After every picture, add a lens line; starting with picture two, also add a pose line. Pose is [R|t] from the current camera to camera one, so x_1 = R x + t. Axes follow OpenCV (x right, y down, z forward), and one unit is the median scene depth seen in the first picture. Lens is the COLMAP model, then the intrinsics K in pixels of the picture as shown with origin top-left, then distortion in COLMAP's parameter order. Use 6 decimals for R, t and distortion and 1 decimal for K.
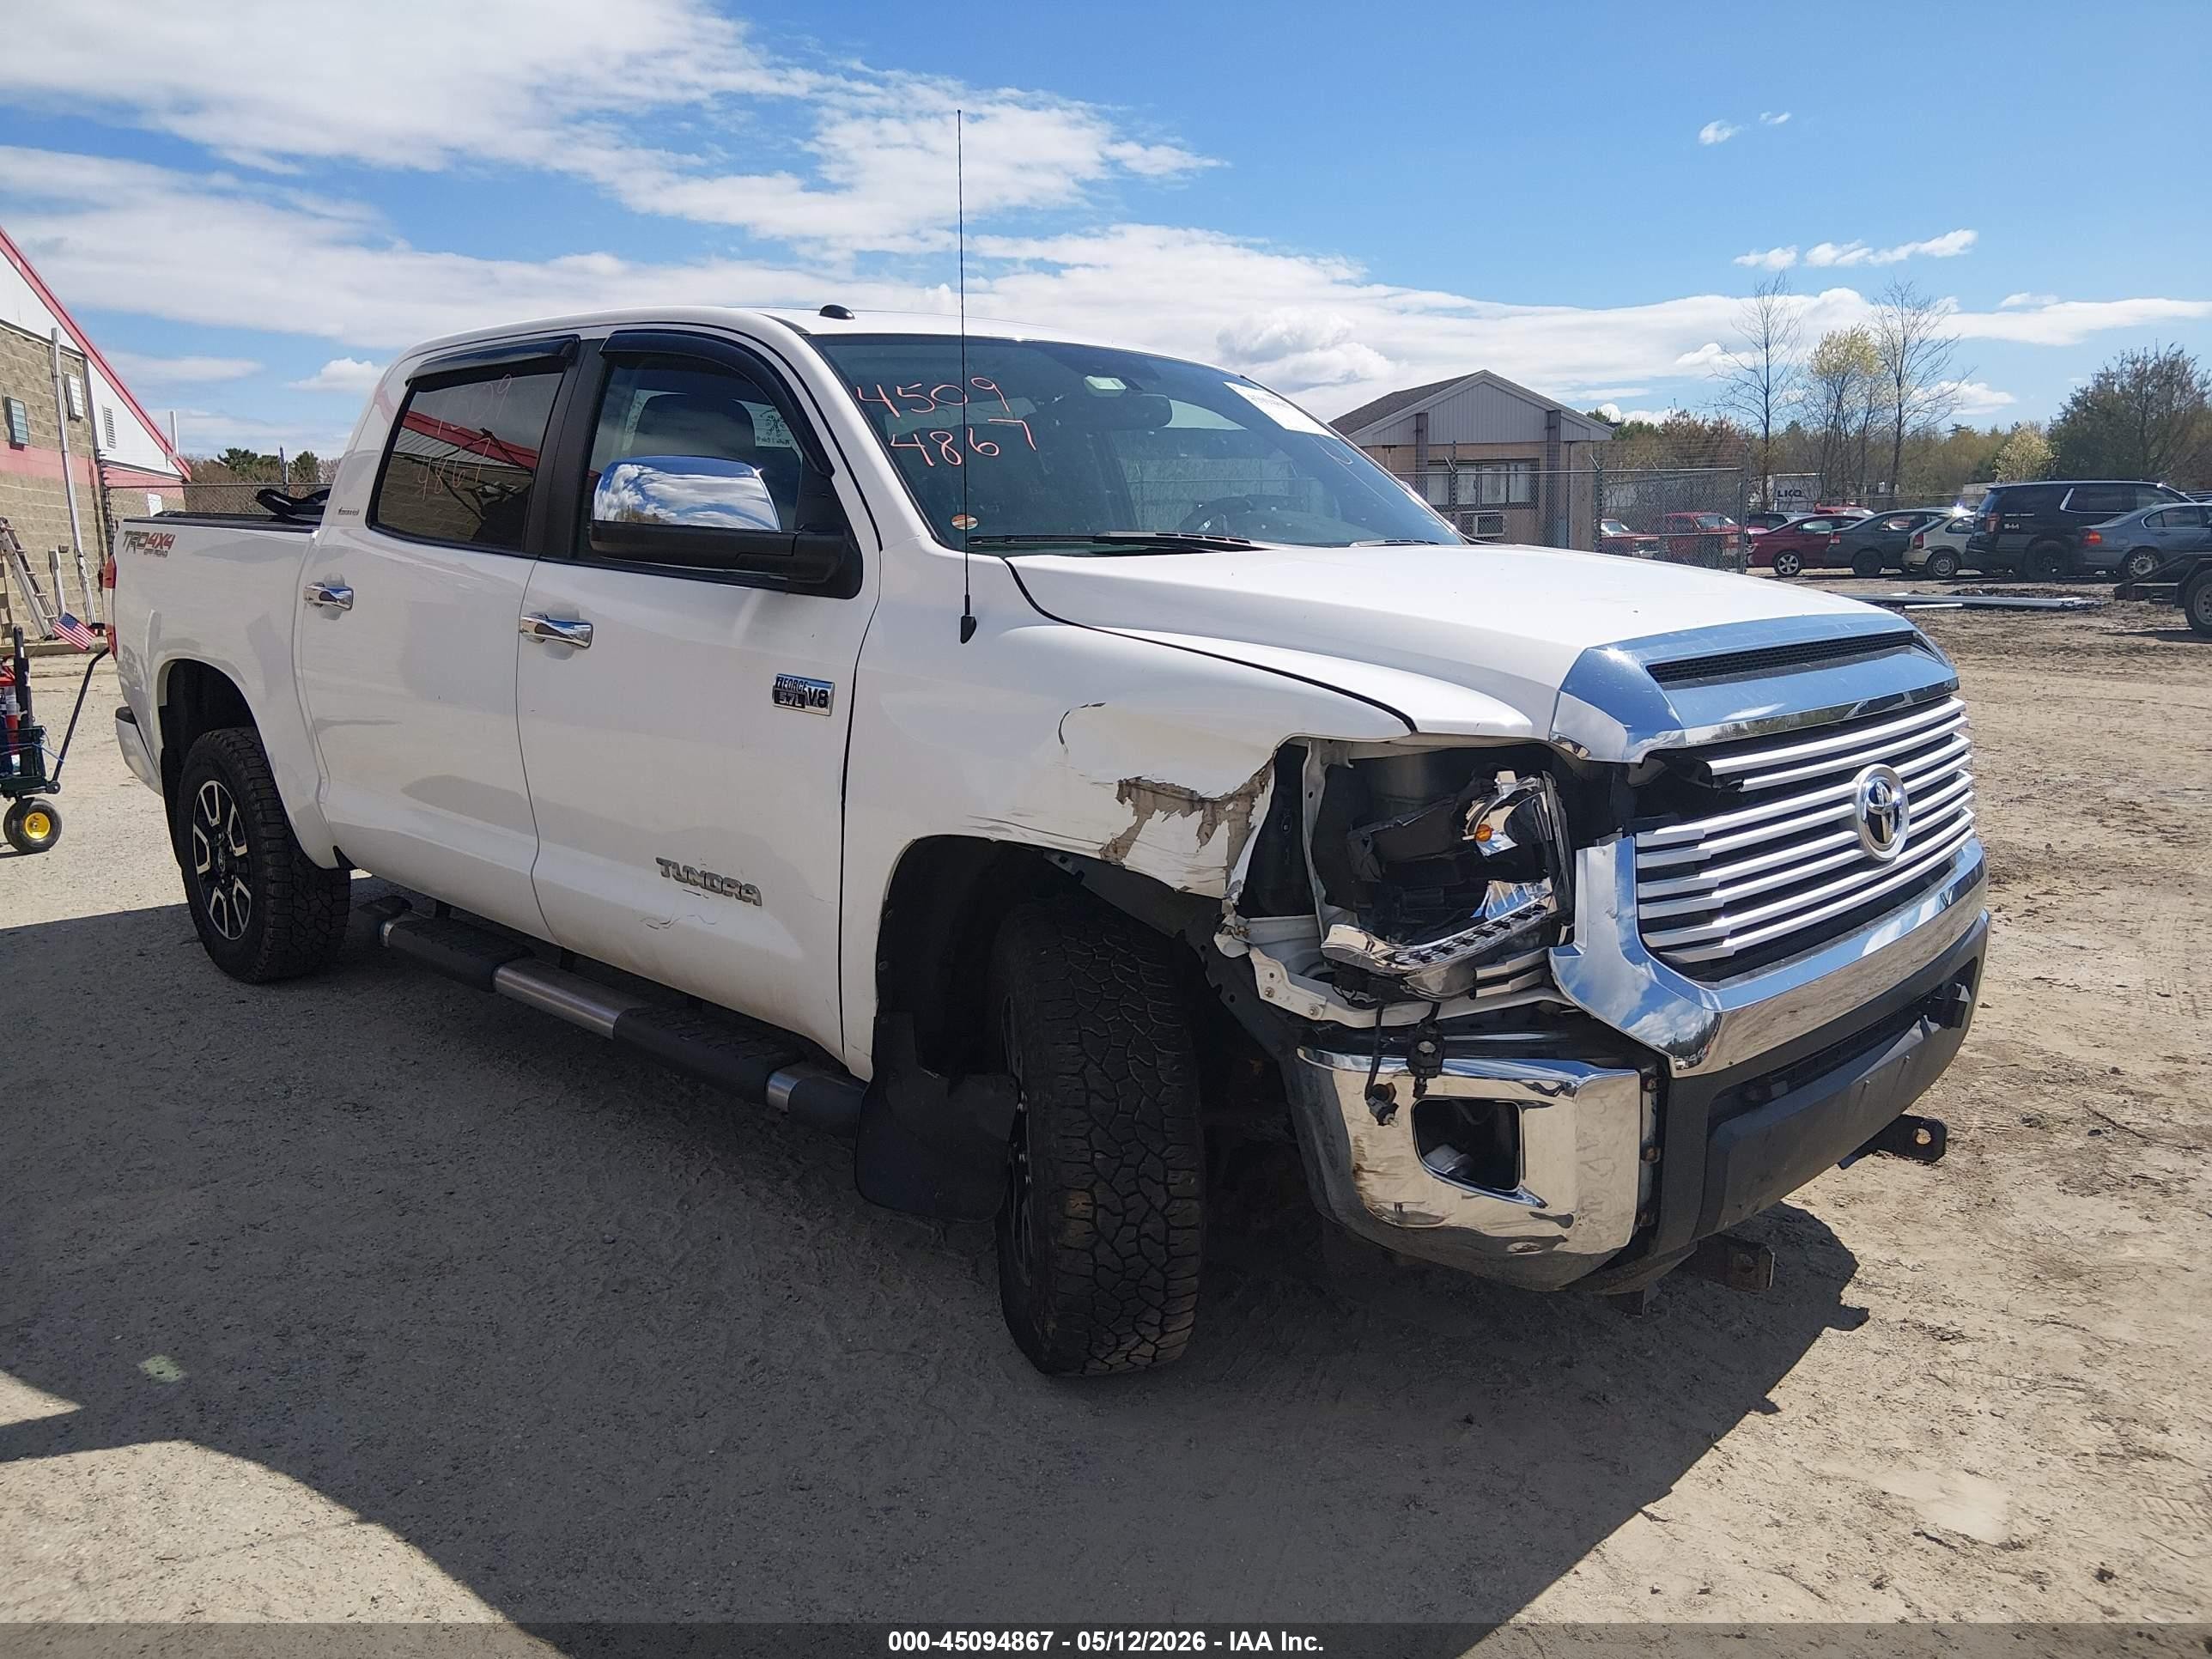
lens RADIAL K [[1649.8, 0, 1099.0], [0, 1649.8, 839.4], [0, 0, 1]] dist [0.103749, -0.171431]
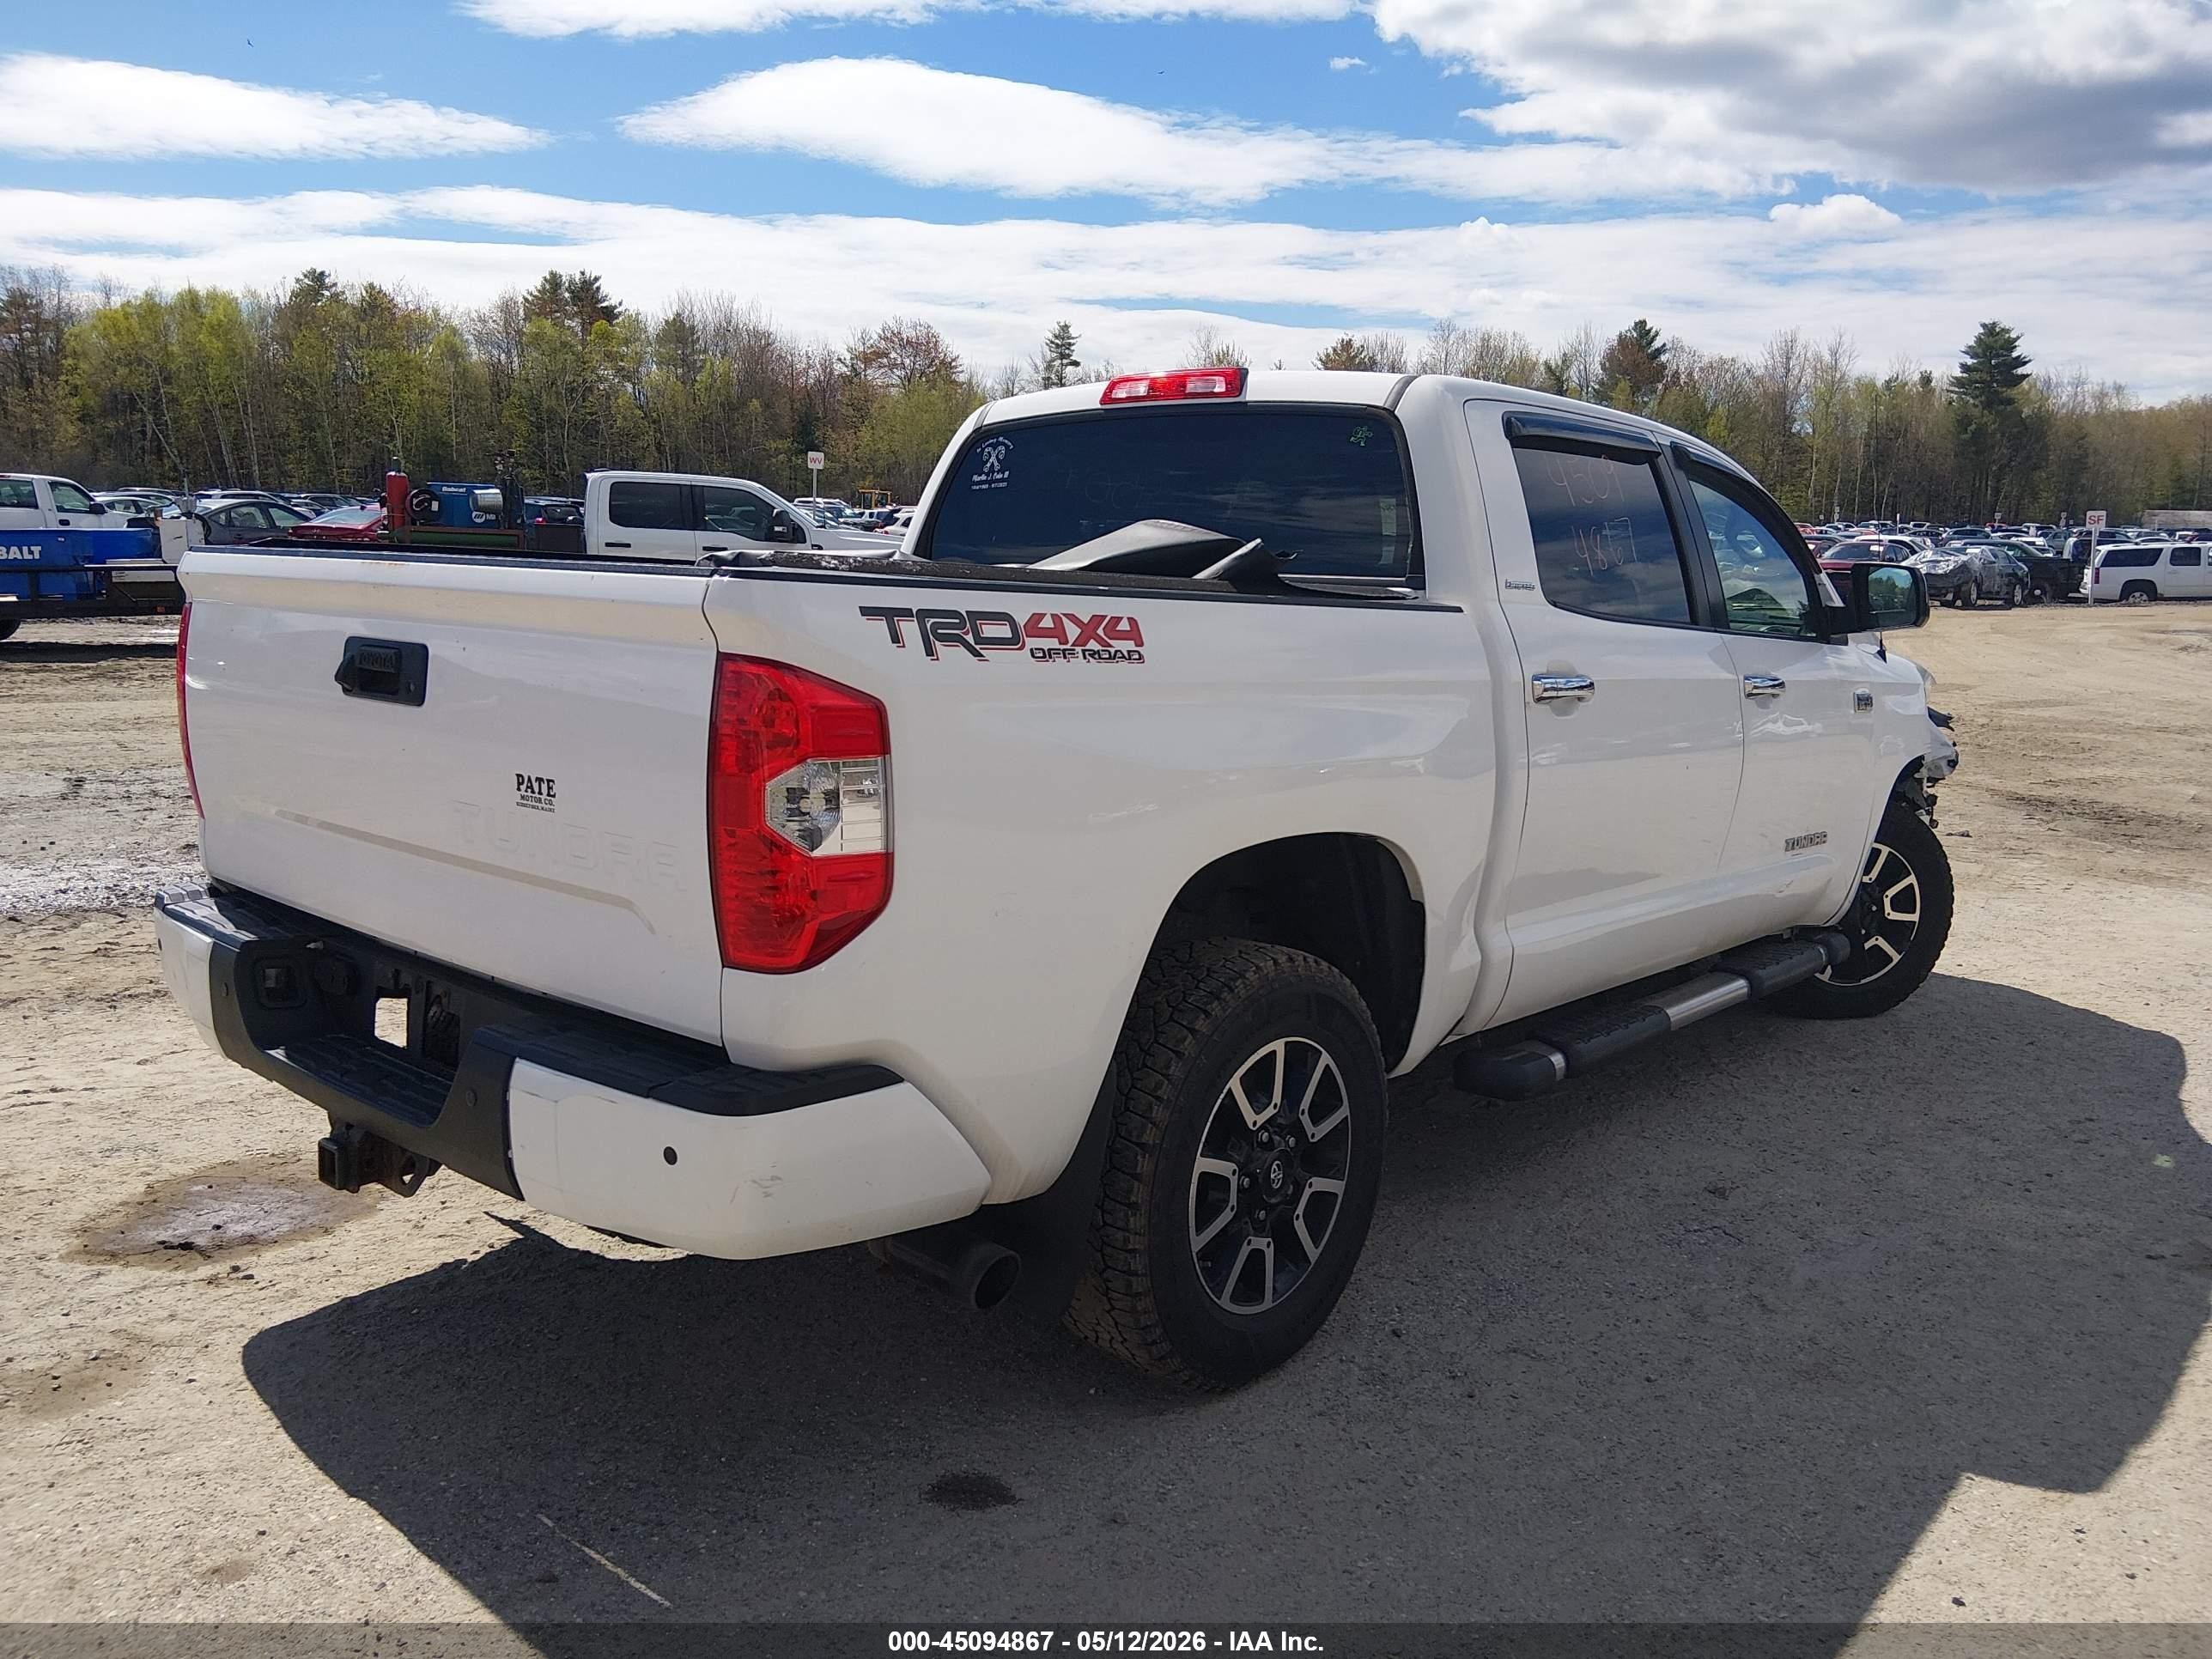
lens RADIAL K [[1656.3, 0, 1098.2], [0, 1656.3, 833.1], [0, 0, 1]] dist [0.096341, -0.163689]
pose [[-0.059423, -0.155025, 0.986122, -1.328584], [0.155639, 0.974348, 0.162553, -0.256163], [-0.986025, 0.163138, -0.033771, 1.326272]]
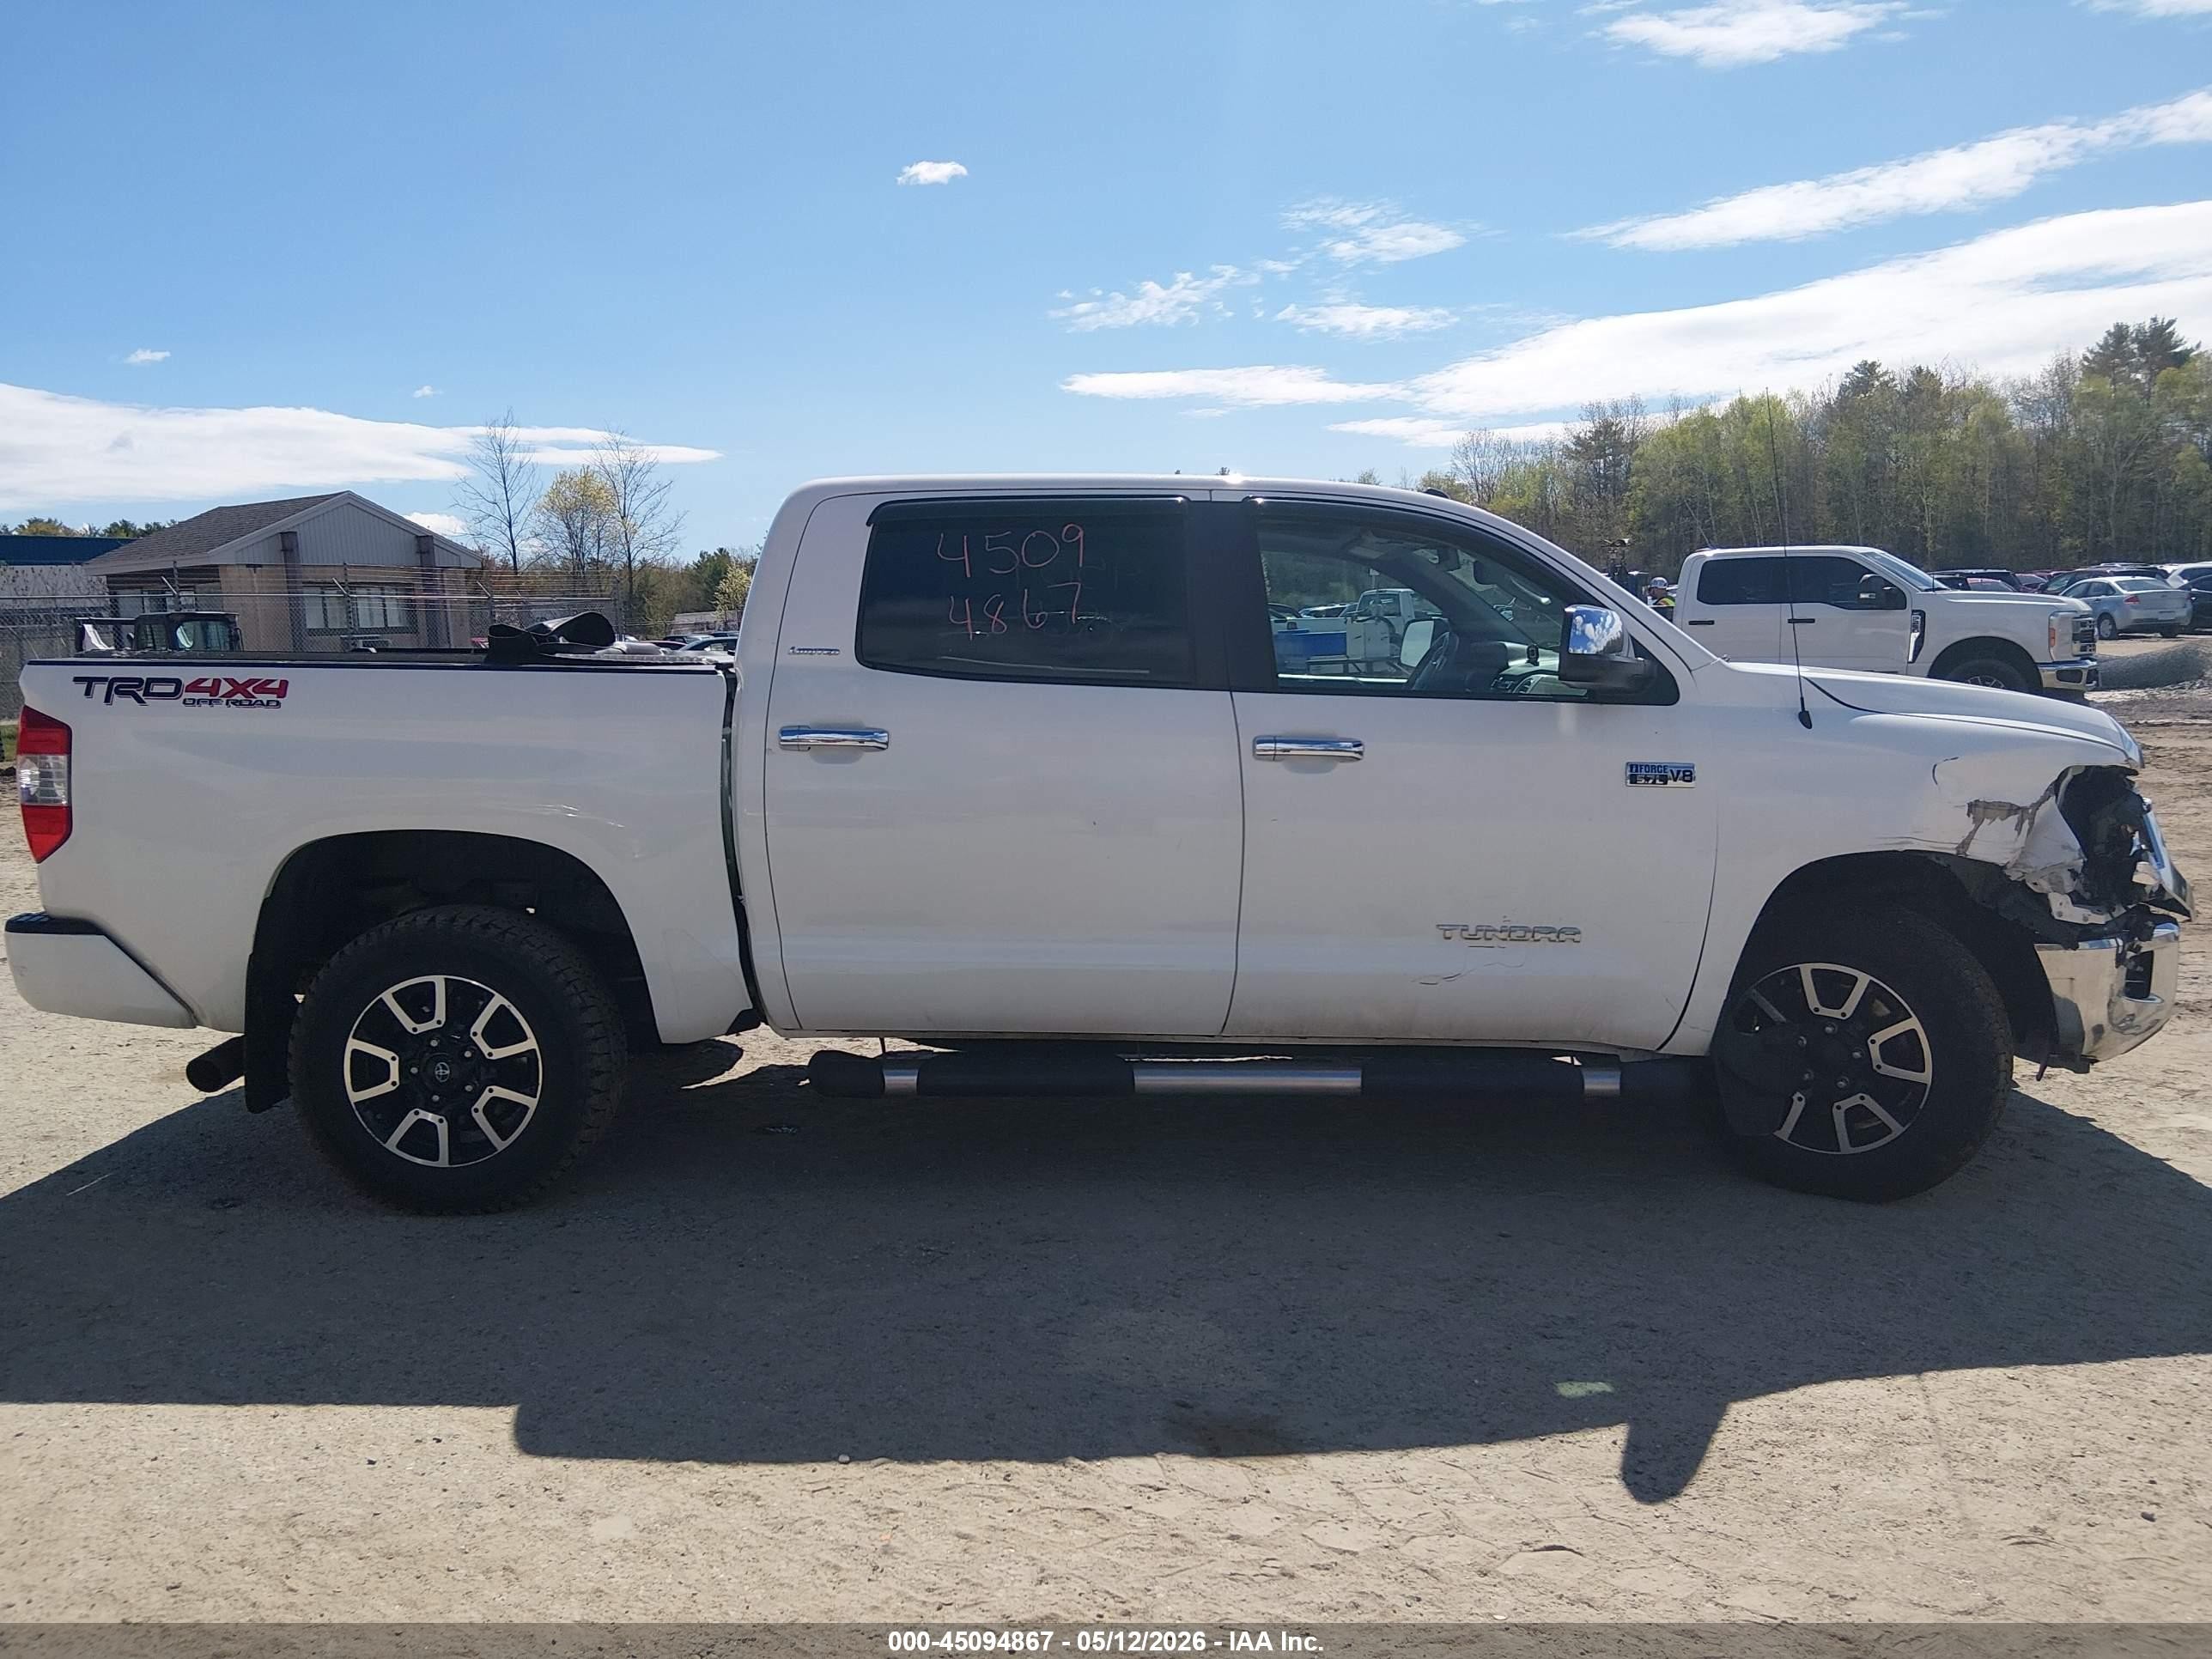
lens RADIAL K [[1649.8, 0, 1099.0], [0, 1649.8, 839.4], [0, 0, 1]] dist [0.103749, -0.171431]
pose [[0.721624, -0.088471, 0.686609, -1.049847], [0.138117, 0.990260, -0.017564, -0.054034], [-0.678368, 0.107506, 0.726815, 0.239361]]
